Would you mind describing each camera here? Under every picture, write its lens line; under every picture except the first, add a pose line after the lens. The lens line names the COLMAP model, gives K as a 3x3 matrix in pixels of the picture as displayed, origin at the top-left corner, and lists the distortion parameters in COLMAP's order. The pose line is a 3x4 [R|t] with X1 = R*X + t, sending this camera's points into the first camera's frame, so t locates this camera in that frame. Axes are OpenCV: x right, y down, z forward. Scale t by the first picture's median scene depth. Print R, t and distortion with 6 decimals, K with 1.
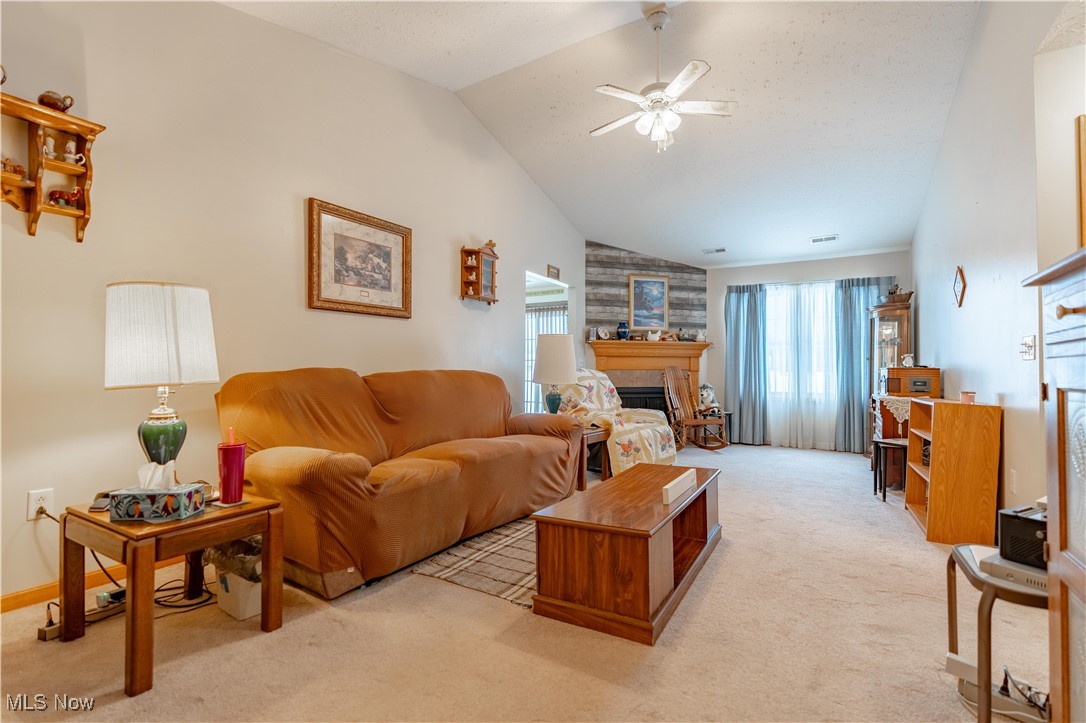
lens RADIAL K [[484.7, 0, 546.6], [0, 484.7, 365.6], [0, 0, 1]] dist [-0.018289, 0.004812]
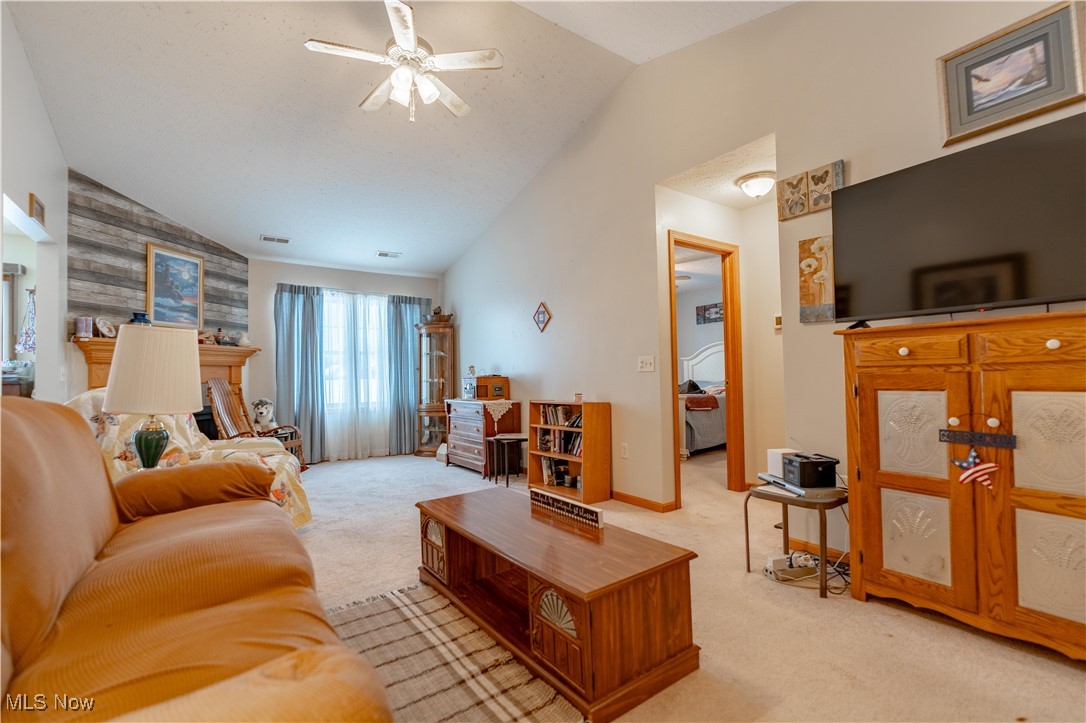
lens RADIAL K [[484.7, 0, 544.3], [0, 484.7, 366.7], [0, 0, 1]] dist [-0.018289, 0.004812]
pose [[0.416254, 0.006631, 0.909224, -0.208999], [0.007127, 0.999919, -0.010555, -0.004992], [-0.909221, 0.010873, 0.416173, 0.227891]]
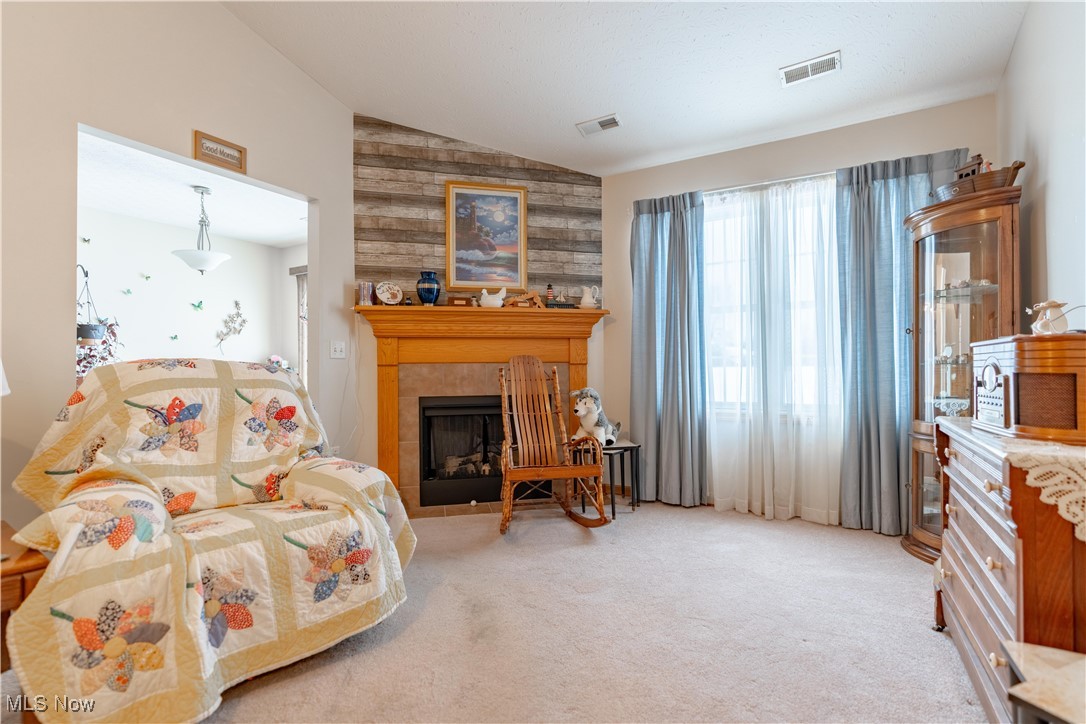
lens RADIAL K [[484.7, 0, 559.2], [0, 484.7, 366.9], [0, 0, 1]] dist [-0.018289, 0.004812]
pose [[0.999891, -0.013438, 0.006184, 0.294991], [0.013396, 0.999887, 0.006869, 0.010885], [-0.006276, -0.006786, 0.999957, 0.484442]]
